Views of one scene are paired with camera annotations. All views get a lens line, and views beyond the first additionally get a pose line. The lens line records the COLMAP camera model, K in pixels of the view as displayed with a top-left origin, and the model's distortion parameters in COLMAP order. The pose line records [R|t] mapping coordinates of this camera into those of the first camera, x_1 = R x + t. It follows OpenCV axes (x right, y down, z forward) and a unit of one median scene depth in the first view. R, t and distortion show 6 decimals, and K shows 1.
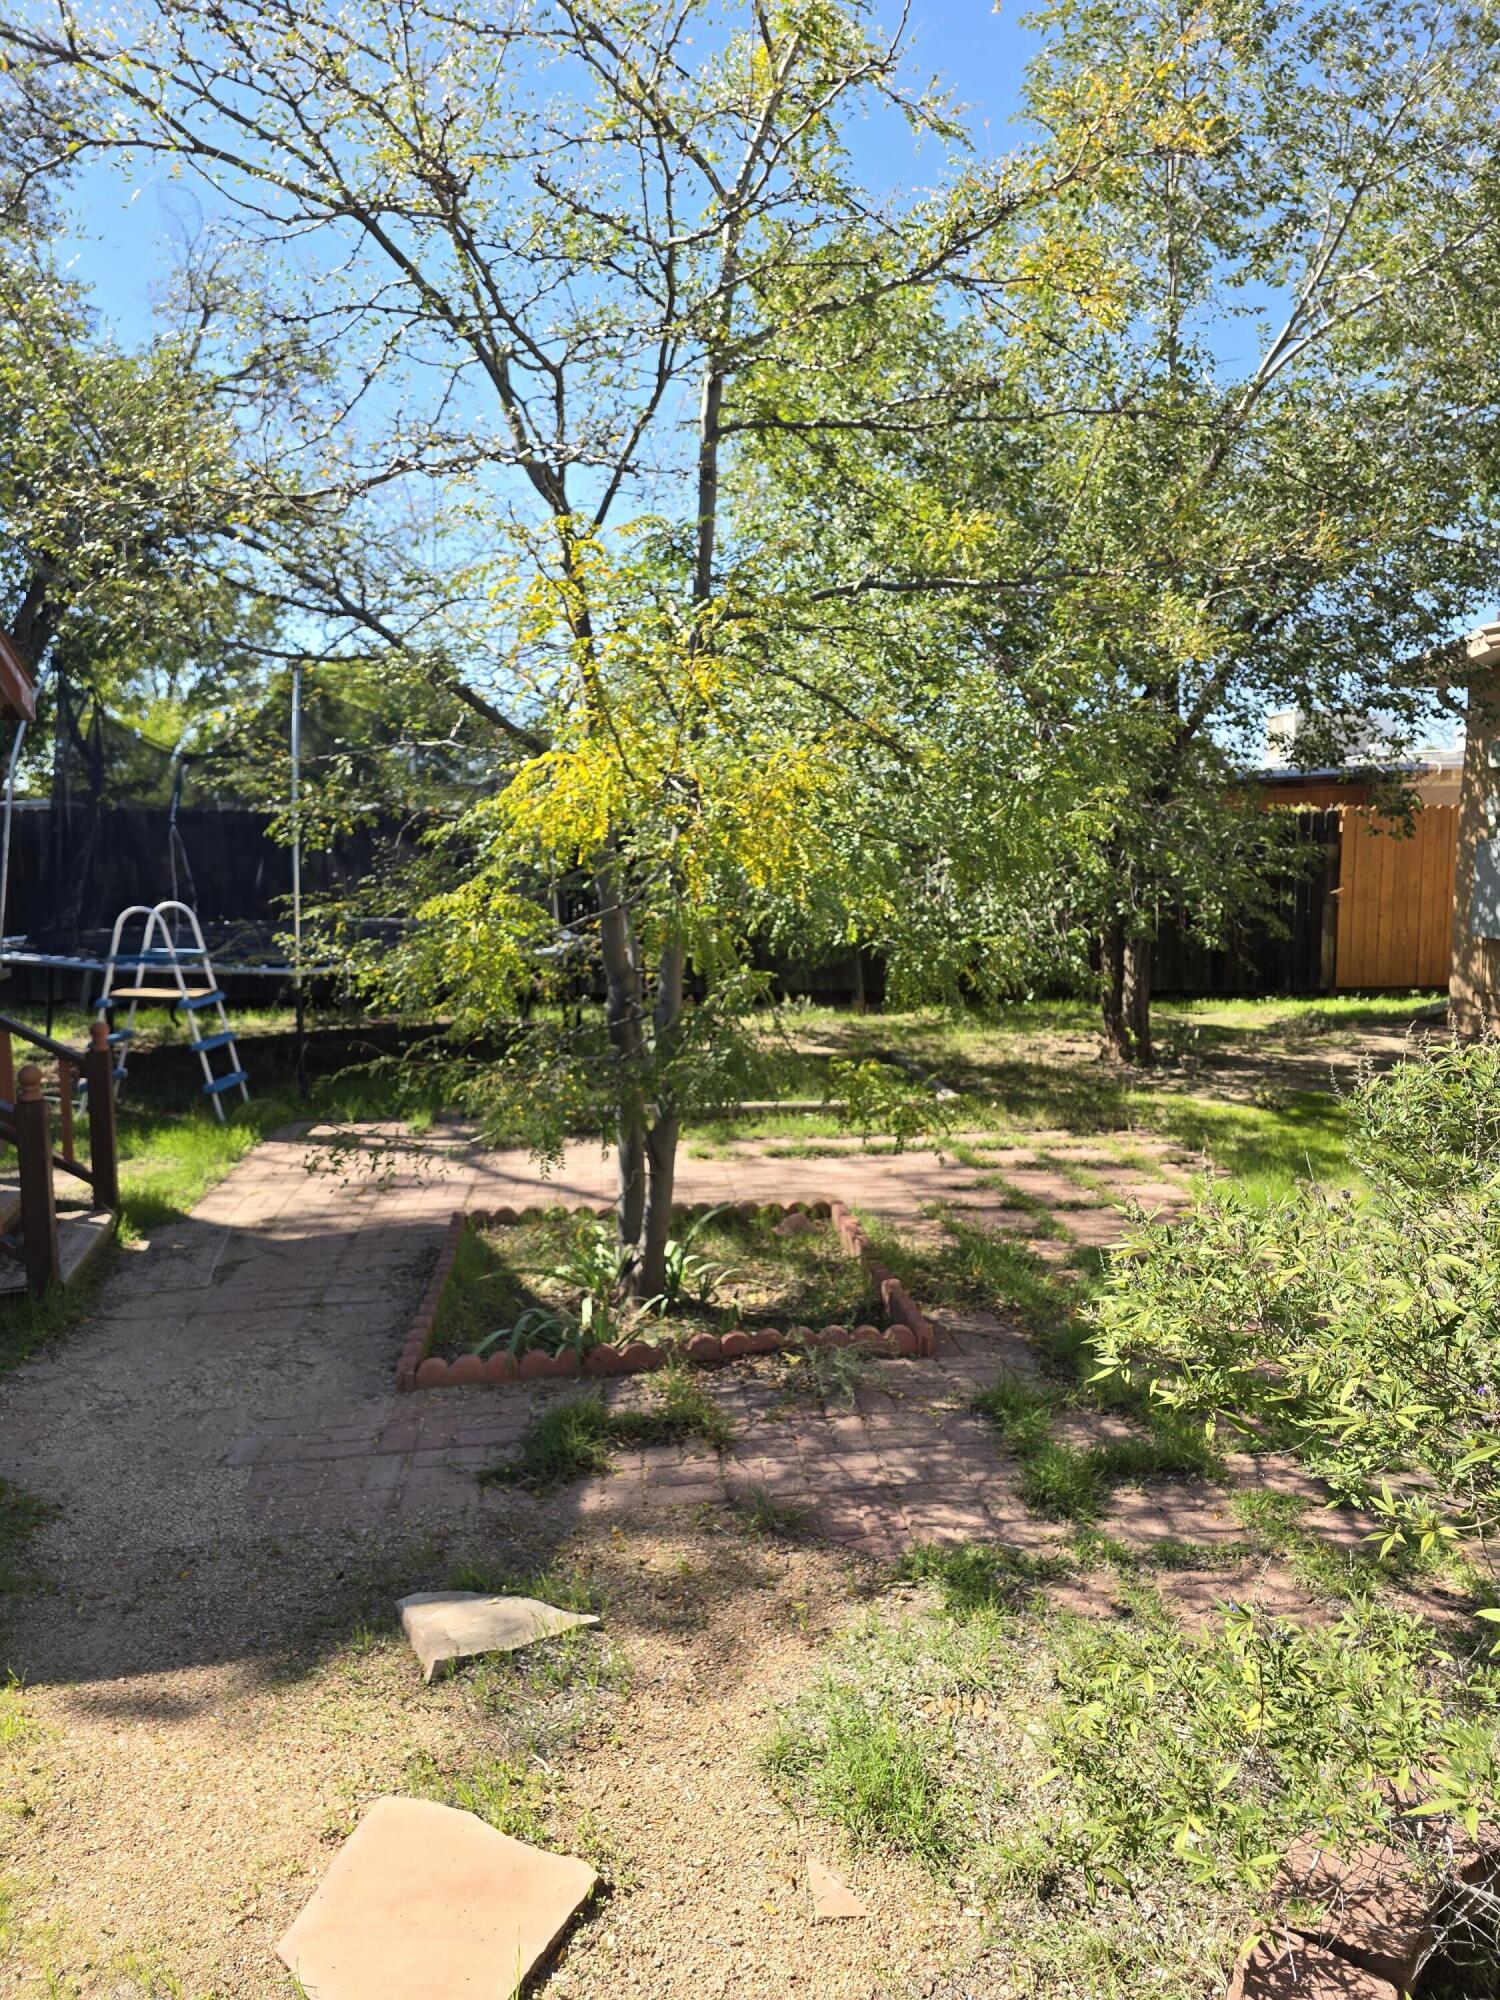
lens RADIAL K [[1345.0, 0, 734.4], [0, 1345.0, 984.8], [0, 0, 1]] dist [0.041825, -0.051633]
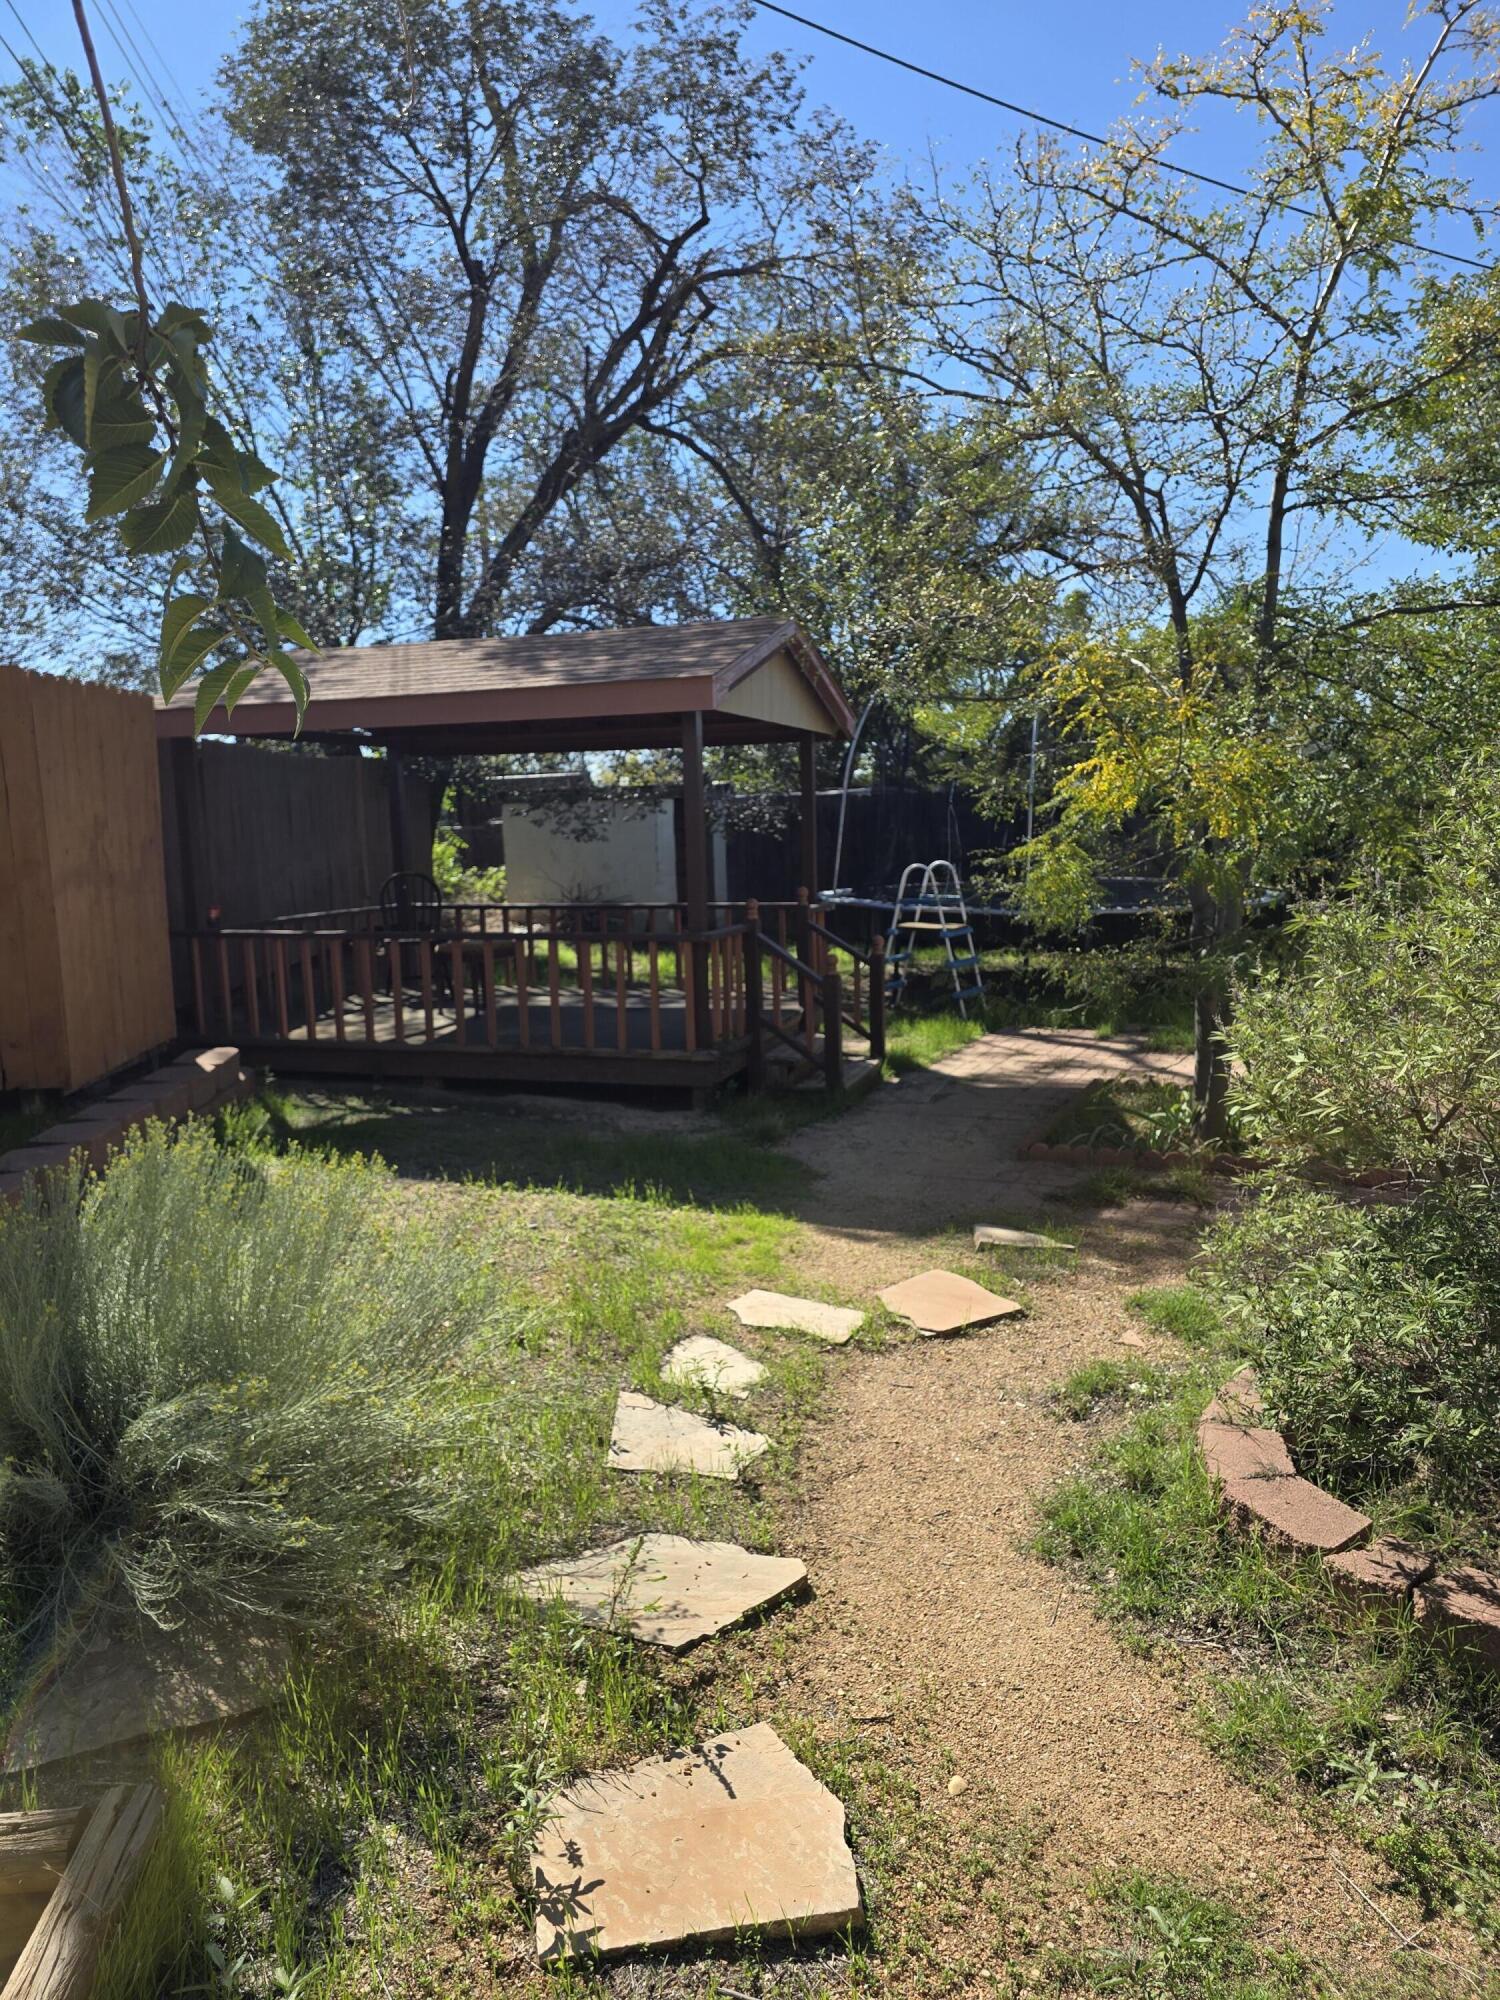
lens RADIAL K [[1337.6, 0, 749.1], [0, 1337.6, 975.9], [0, 0, 1]] dist [0.042637, -0.054267]
pose [[0.837303, 0.046019, -0.544799, 0.304363], [-0.037418, 0.998938, 0.026872, 0.047810], [0.545457, -0.002114, 0.838136, -0.451035]]
